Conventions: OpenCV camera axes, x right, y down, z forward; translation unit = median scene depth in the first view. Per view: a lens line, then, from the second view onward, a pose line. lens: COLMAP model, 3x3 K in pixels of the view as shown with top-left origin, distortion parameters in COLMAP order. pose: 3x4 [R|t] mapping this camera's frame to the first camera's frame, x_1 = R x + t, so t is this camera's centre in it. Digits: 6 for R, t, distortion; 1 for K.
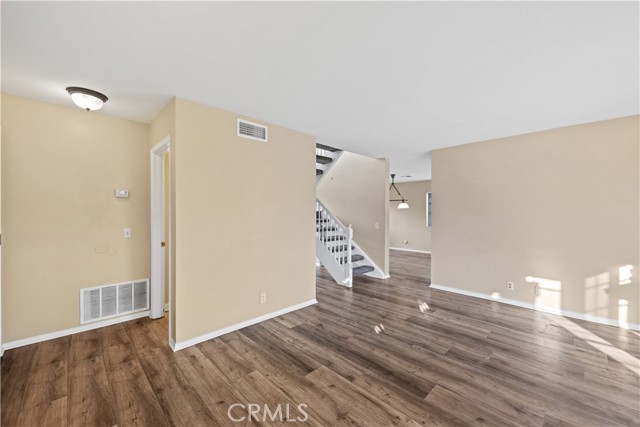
lens RADIAL K [[254.5, 0, 315.3], [0, 254.5, 213.6], [0, 0, 1]] dist [0.002165, 0.000183]
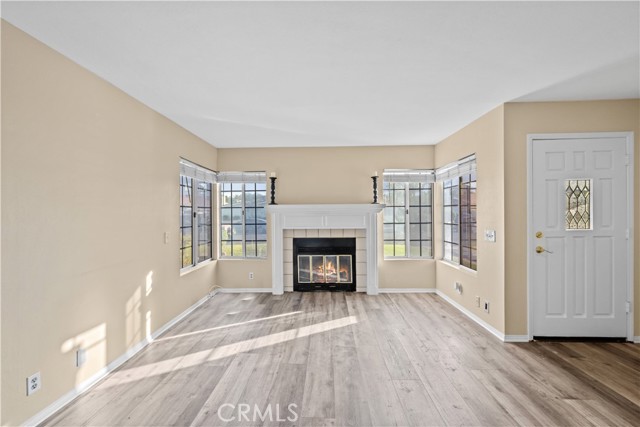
lens RADIAL K [[260.0, 0, 319.1], [0, 260.0, 214.0], [0, 0, 1]] dist [0.002979, 0.000198]
pose [[-0.695482, -0.000981, 0.718543, 0.144634], [0.009112, 0.999907, 0.010185, -0.004705], [-0.718485, 0.013630, -0.695408, 1.177824]]
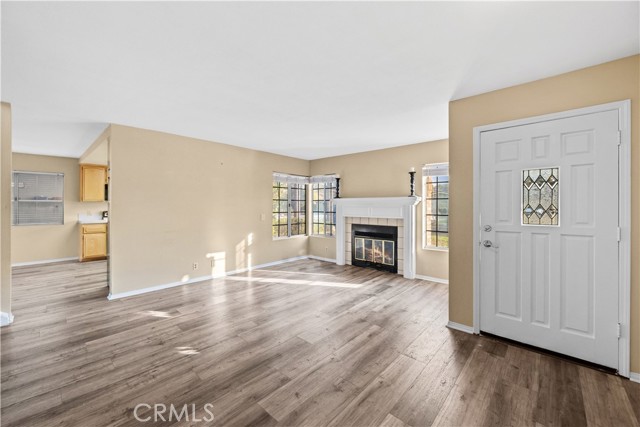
lens RADIAL K [[256.2, 0, 319.9], [0, 256.2, 204.1], [0, 0, 1]] dist [-0.002779, -0.000355]
pose [[-0.071670, 0.001511, 0.997427, -0.545249], [-0.000417, 0.999999, -0.001545, 0.003225], [-0.997428, -0.000526, -0.071669, 0.639292]]
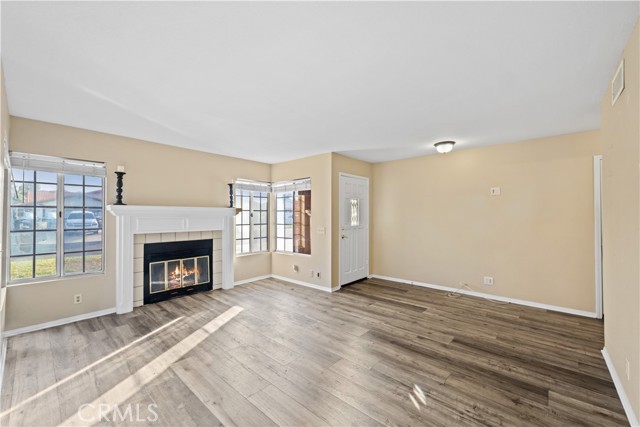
lens RADIAL K [[254.5, 0, 315.3], [0, 254.5, 213.6], [0, 0, 1]] dist [0.002165, 0.000183]
pose [[-0.997834, -0.003151, -0.065711, 0.534815], [-0.002932, 0.999990, -0.003440, -0.003600], [0.065721, -0.003240, -0.997833, 1.573747]]
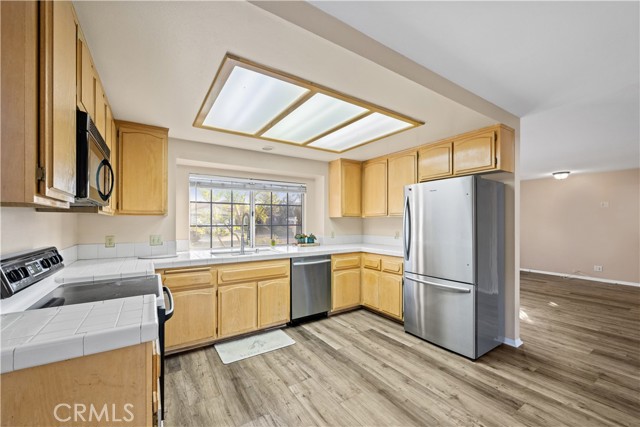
lens RADIAL K [[260.5, 0, 323.6], [0, 260.5, 226.8], [0, 0, 1]] dist [0.000771, 0.000060]
pose [[-0.986112, 0.000094, 0.166084, 1.201884], [0.000636, 0.999995, 0.003212, 0.023413], [-0.166082, 0.003273, -0.986106, 2.509694]]
